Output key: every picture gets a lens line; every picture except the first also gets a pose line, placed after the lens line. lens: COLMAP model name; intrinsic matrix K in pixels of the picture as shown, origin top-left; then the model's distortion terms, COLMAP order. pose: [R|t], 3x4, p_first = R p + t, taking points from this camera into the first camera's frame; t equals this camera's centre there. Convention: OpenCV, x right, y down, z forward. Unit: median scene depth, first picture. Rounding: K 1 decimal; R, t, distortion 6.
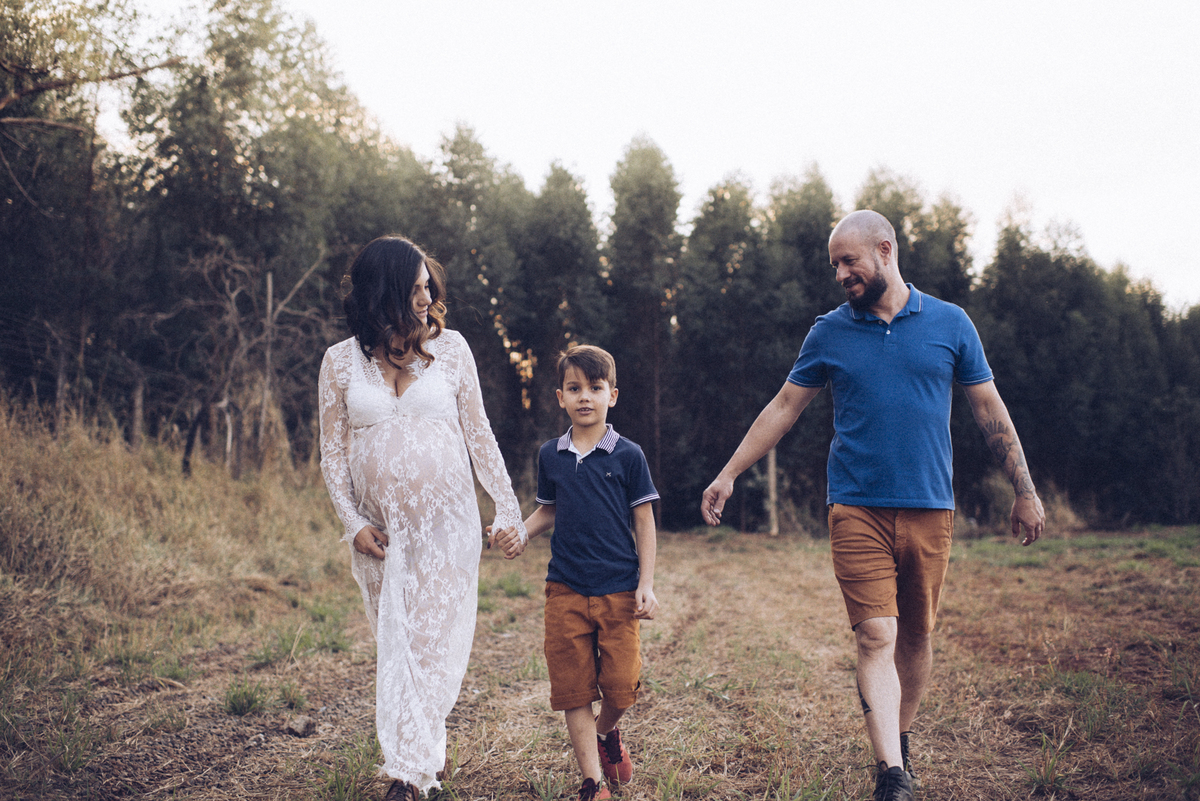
lens RADIAL K [[1236.3, 0, 595.3], [0, 1236.3, 397.4], [0, 0, 1]] dist [-0.082877, 0.000000]
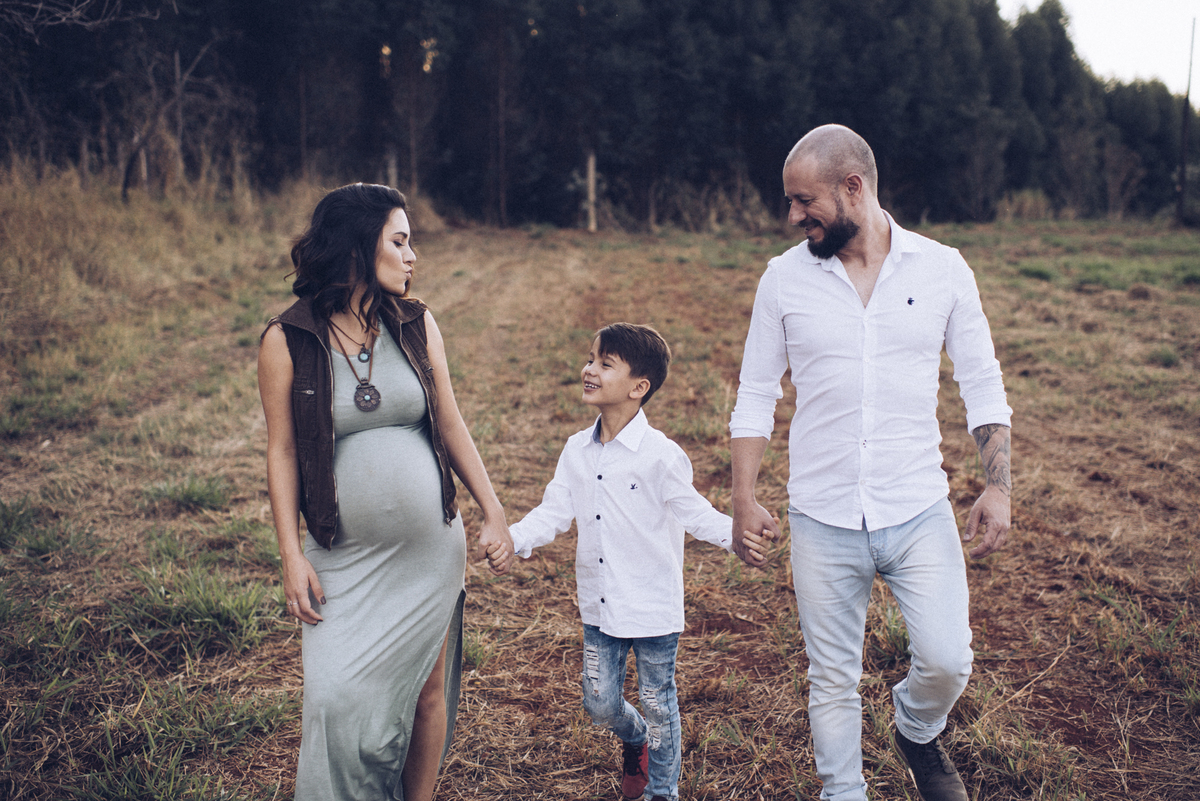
lens RADIAL K [[1236.3, 0, 598.5], [0, 1236.3, 393.0], [0, 0, 1]] dist [-0.082877, 0.000000]
pose [[0.993914, -0.009925, 0.109711, 0.013112], [-0.018005, 0.967904, 0.250675, -0.023478], [-0.108678, -0.251124, 0.961835, -0.123136]]
